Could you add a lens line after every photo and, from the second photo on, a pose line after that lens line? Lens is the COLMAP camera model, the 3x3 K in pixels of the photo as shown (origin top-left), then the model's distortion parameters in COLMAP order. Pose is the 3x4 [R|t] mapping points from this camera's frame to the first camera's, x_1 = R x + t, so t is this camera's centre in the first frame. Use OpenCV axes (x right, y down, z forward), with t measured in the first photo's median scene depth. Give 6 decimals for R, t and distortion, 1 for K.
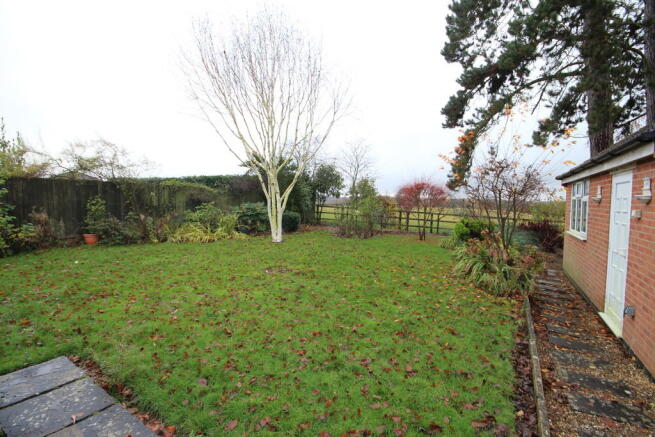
lens RADIAL K [[300.2, 0, 327.5], [0, 300.2, 217.9], [0, 0, 1]] dist [-0.005728, -0.005036]
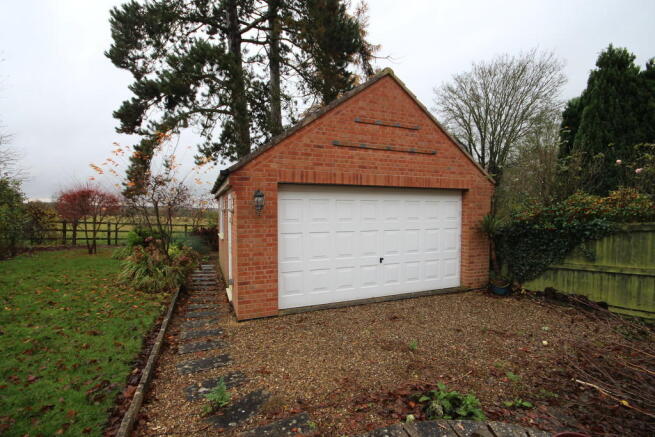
lens RADIAL K [[300.2, 0, 331.4], [0, 300.2, 222.4], [0, 0, 1]] dist [-0.005728, -0.005036]
pose [[0.590284, -0.033228, 0.806512, 0.020084], [0.041525, 0.999079, 0.010770, 0.001081], [-0.806127, 0.027133, 0.591120, -0.106253]]
